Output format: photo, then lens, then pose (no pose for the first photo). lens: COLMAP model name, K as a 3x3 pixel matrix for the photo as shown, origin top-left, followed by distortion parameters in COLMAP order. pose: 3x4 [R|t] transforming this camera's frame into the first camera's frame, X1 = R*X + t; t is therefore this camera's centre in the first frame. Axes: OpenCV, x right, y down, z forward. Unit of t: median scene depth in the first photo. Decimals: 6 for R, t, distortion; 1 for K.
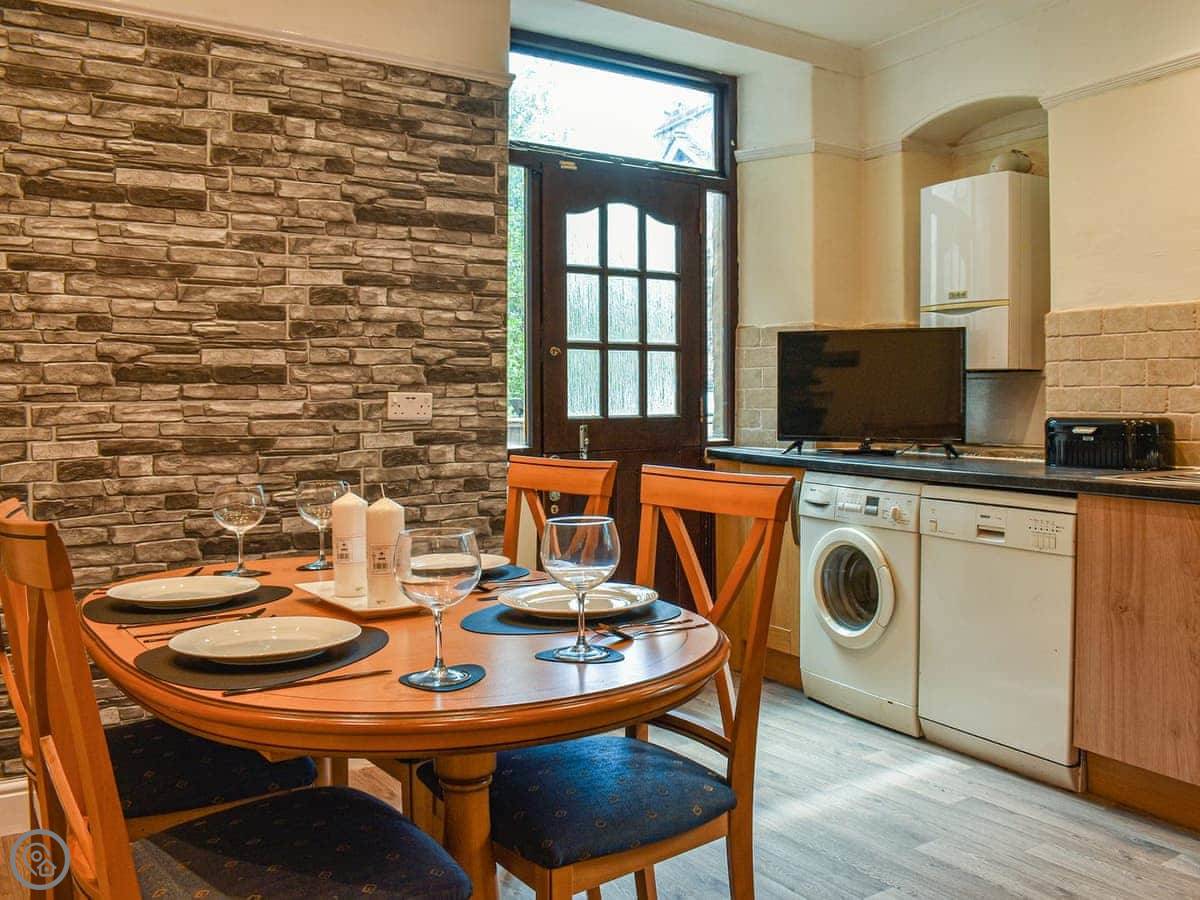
lens RADIAL K [[911.9, 0, 600.0], [0, 911.9, 450.0], [0, 0, 1]] dist [-0.002044, -0.012312]
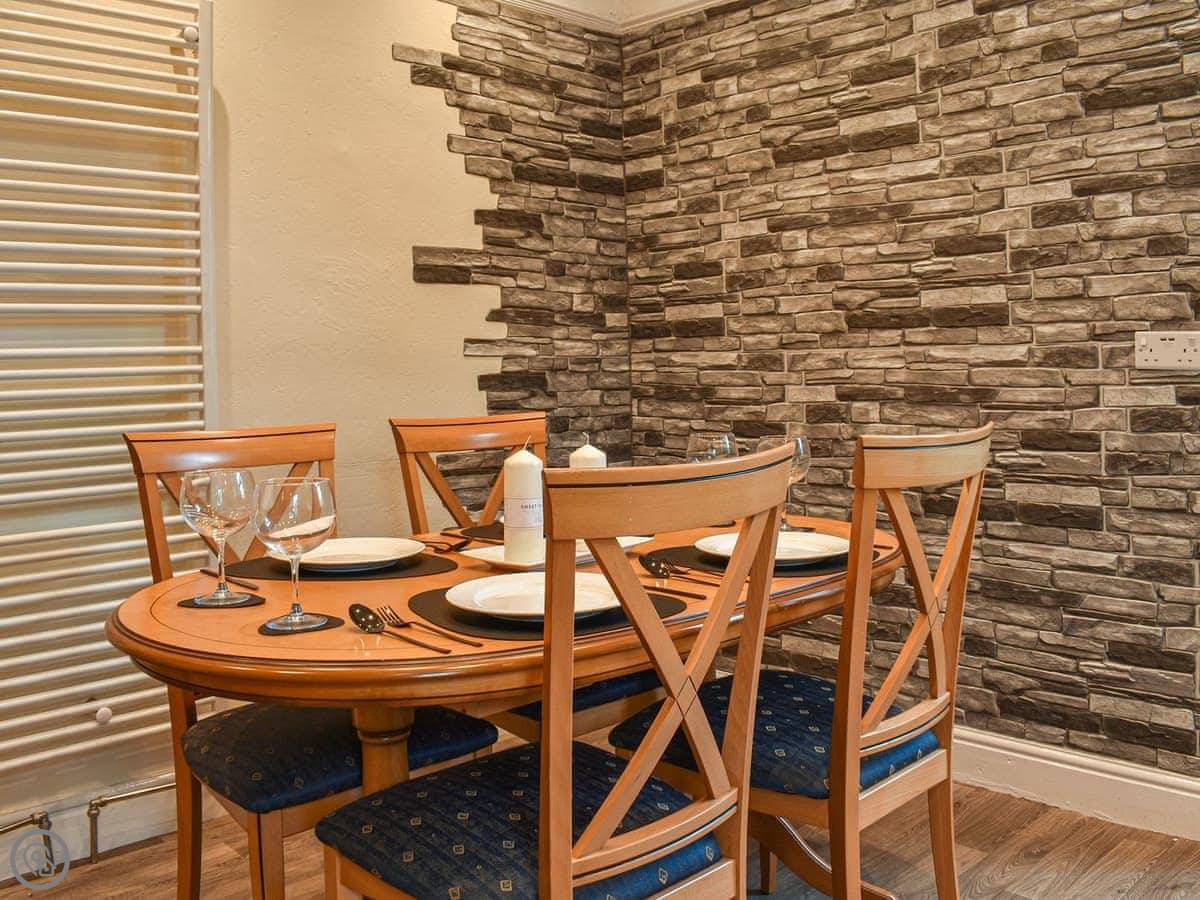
lens RADIAL K [[1249.0, 0, 600.0], [0, 1249.0, 450.0], [0, 0, 1]] dist [-0.057949, -0.004464]
pose [[0.238704, 0.076448, -0.968079, 0.710659], [-0.030476, 0.996995, 0.071217, -0.028120], [0.970614, 0.012503, 0.240317, 0.366639]]
